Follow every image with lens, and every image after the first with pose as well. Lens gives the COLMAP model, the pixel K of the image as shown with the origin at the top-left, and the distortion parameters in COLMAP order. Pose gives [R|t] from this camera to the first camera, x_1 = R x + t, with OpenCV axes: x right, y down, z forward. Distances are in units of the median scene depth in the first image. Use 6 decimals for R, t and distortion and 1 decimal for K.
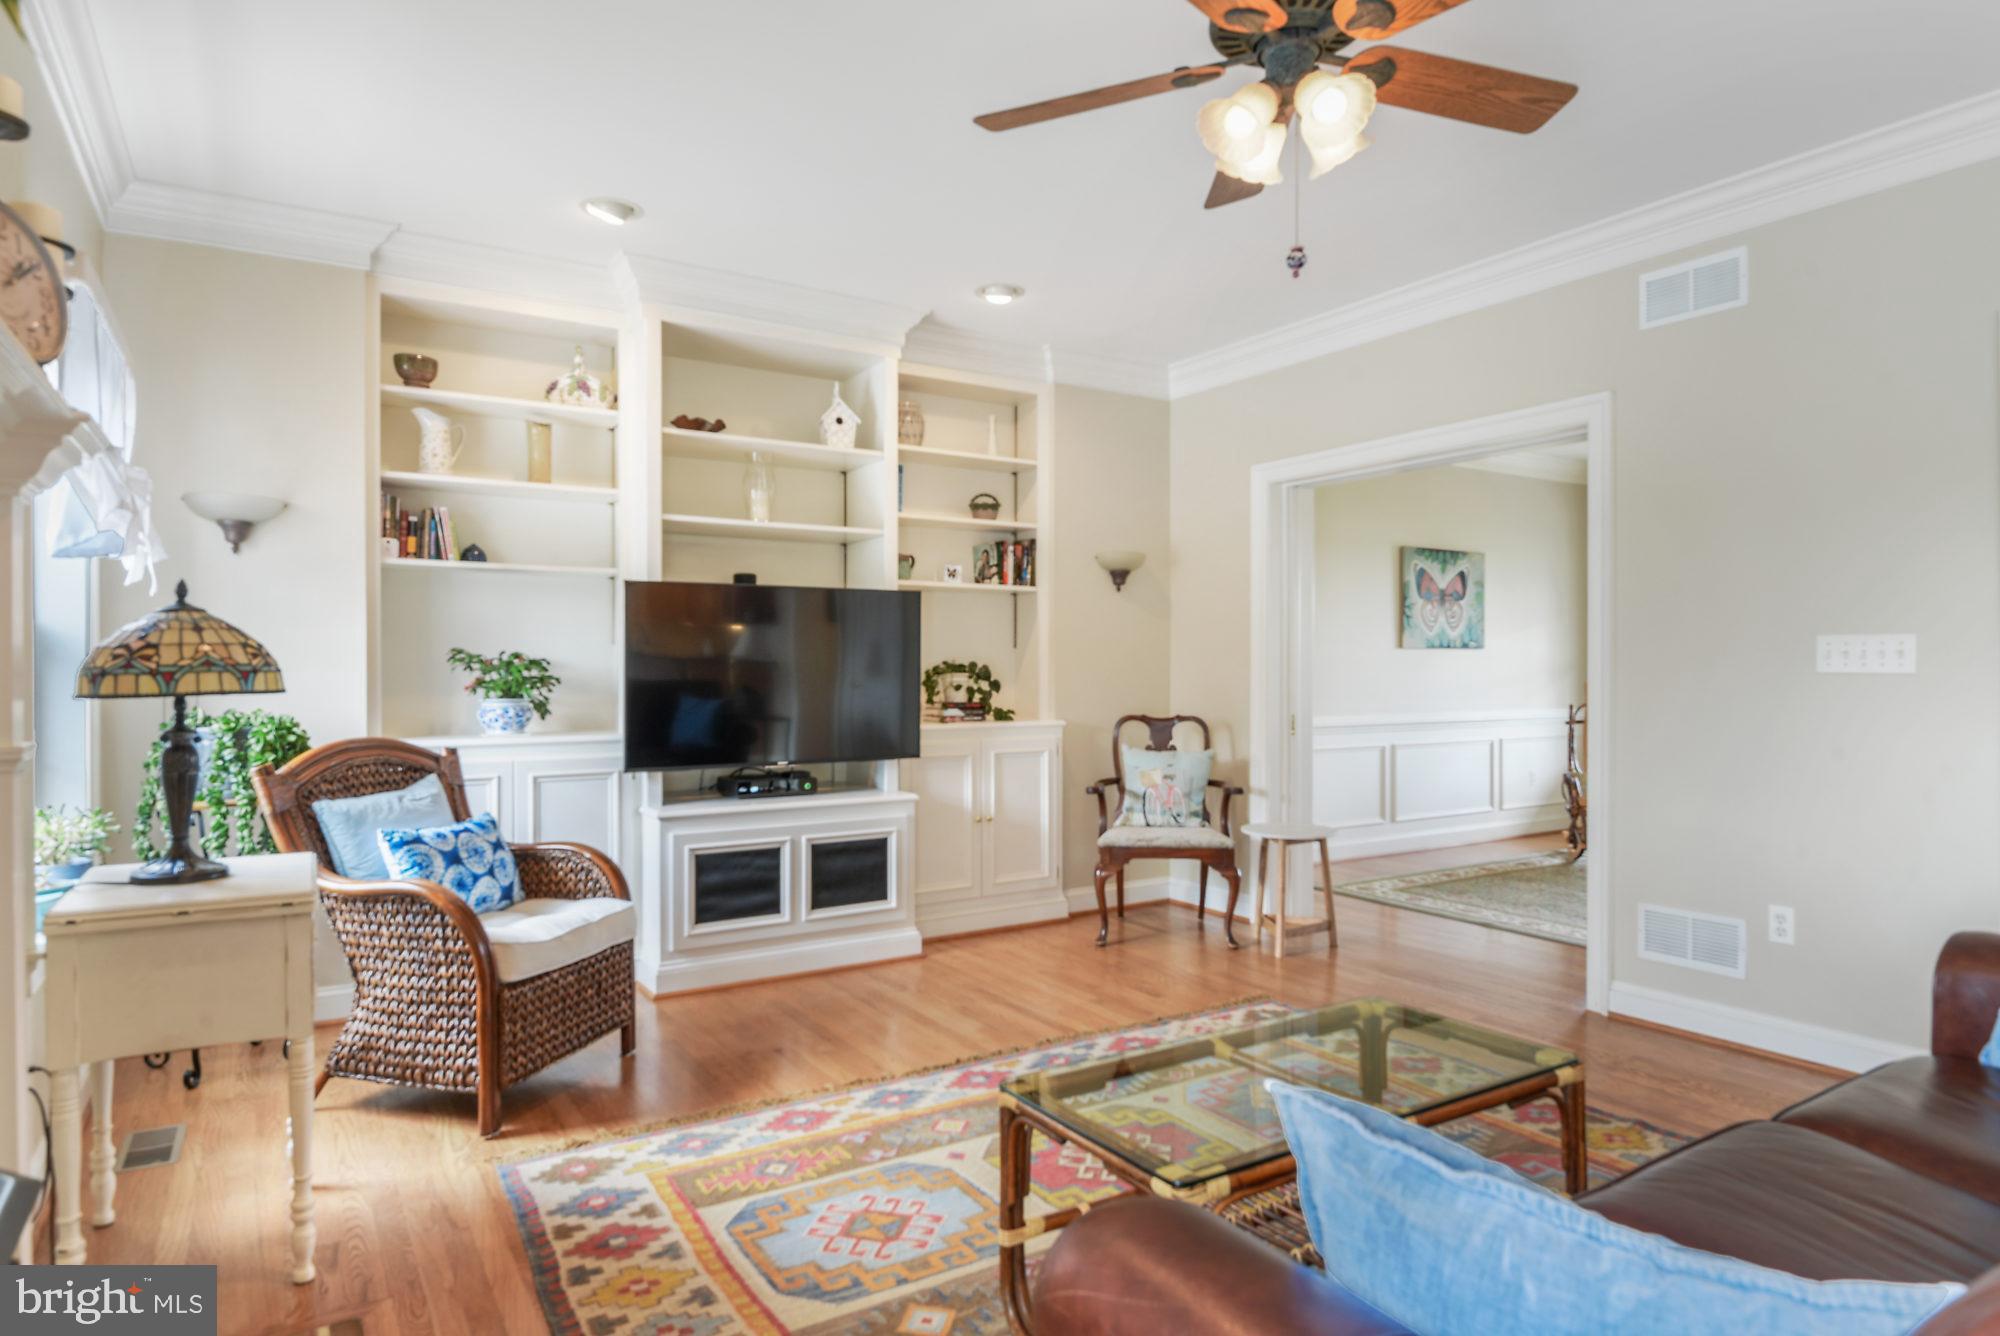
lens RADIAL K [[1164.3, 0, 997.2], [0, 1164.3, 655.0], [0, 0, 1]] dist [-0.008692, -0.000996]
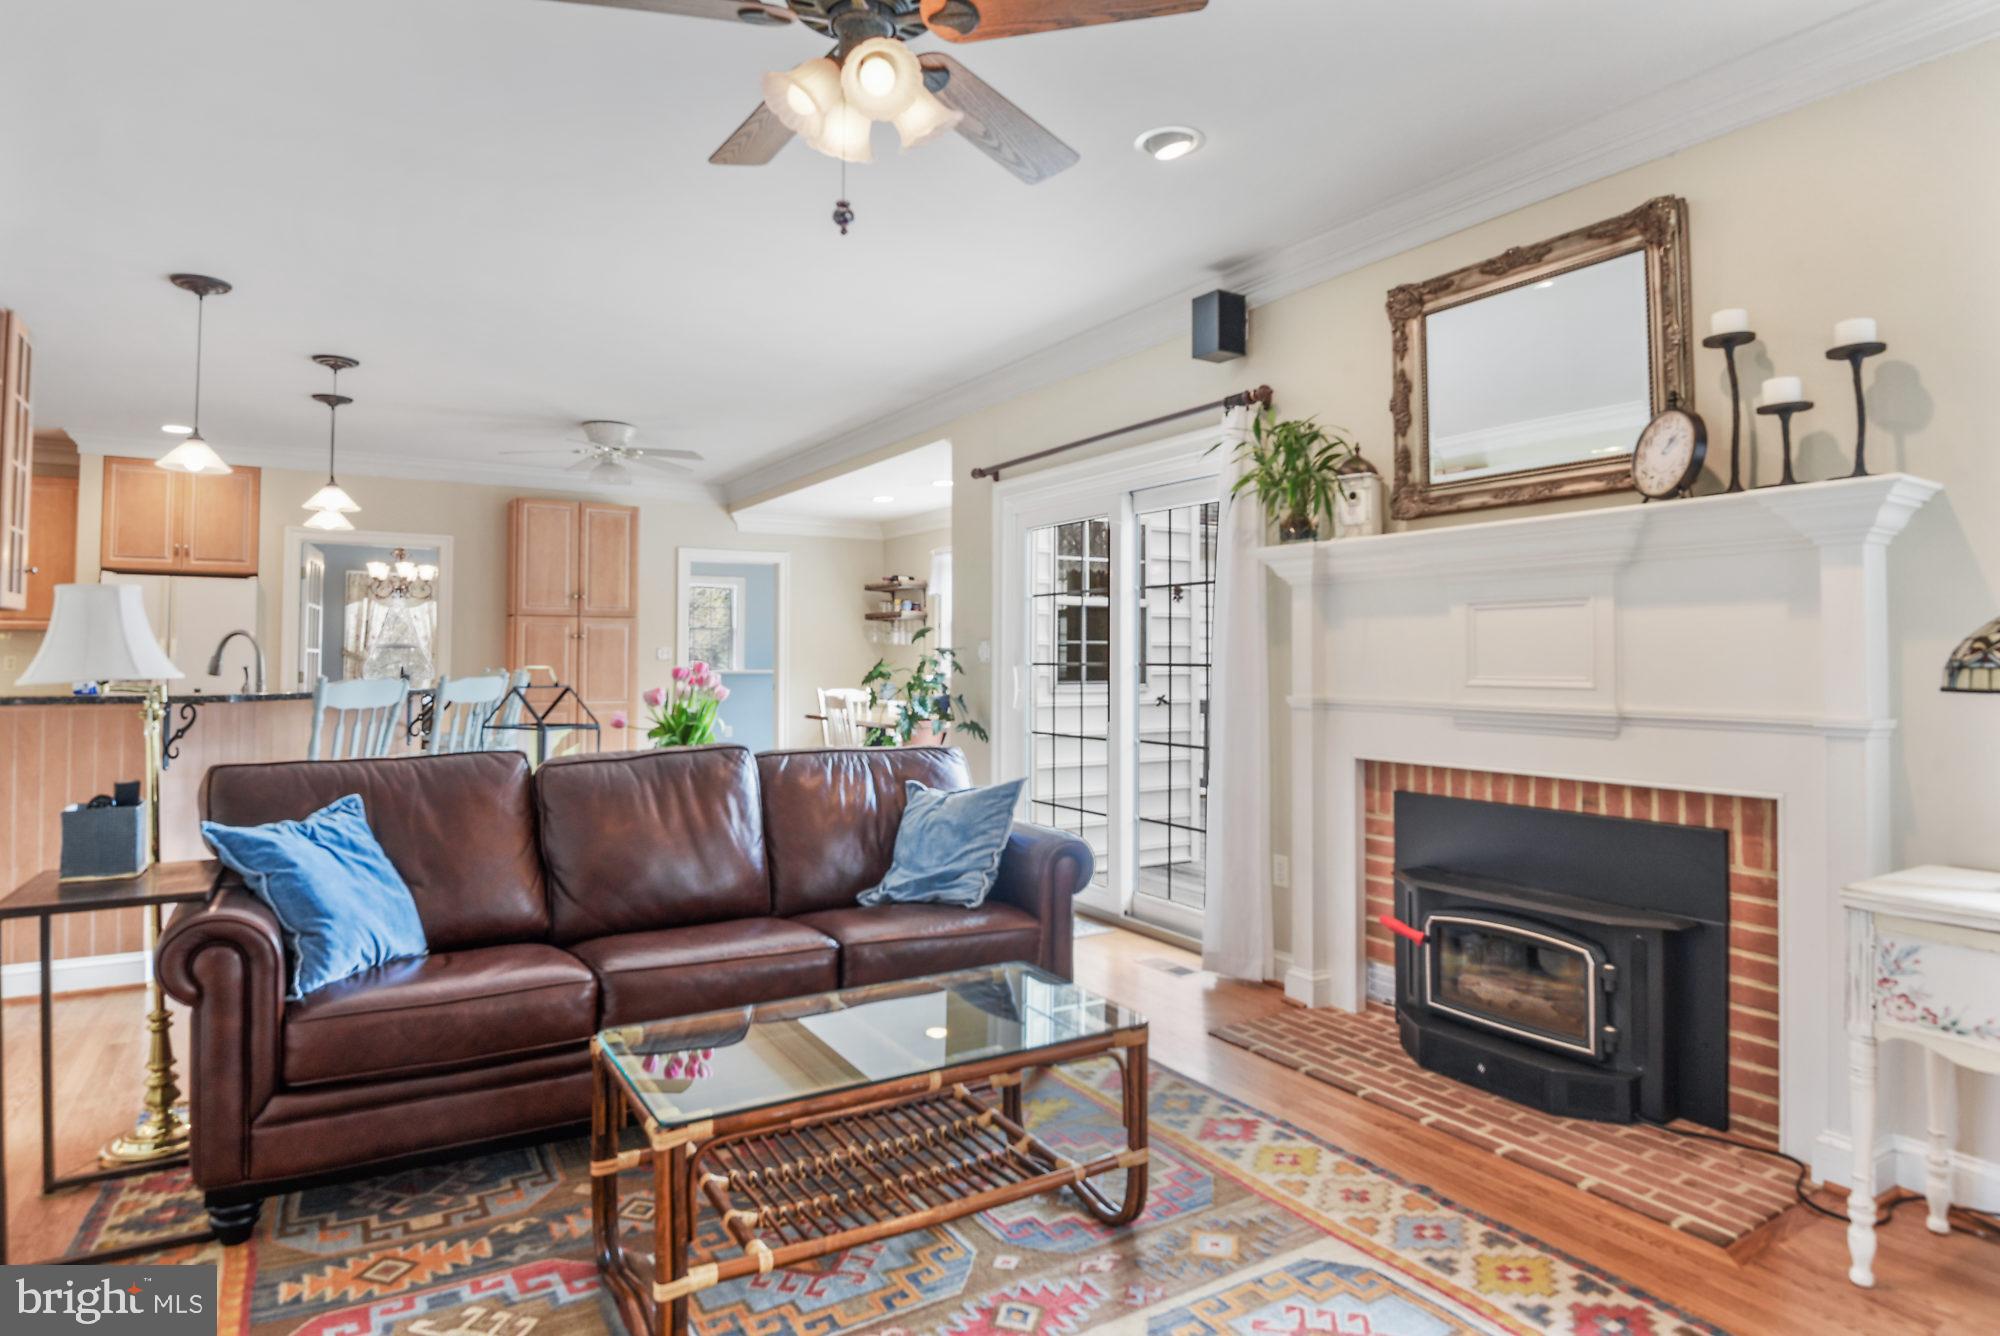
lens RADIAL K [[1087.8, 0, 965.7], [0, 1087.8, 628.7], [0, 0, 1]] dist [-0.032311, -0.003595]
pose [[-0.999049, -0.007176, 0.042996, 0.063851], [-0.008404, 0.999560, -0.028458, 0.007608], [-0.042773, -0.028792, -0.998670, 0.951406]]
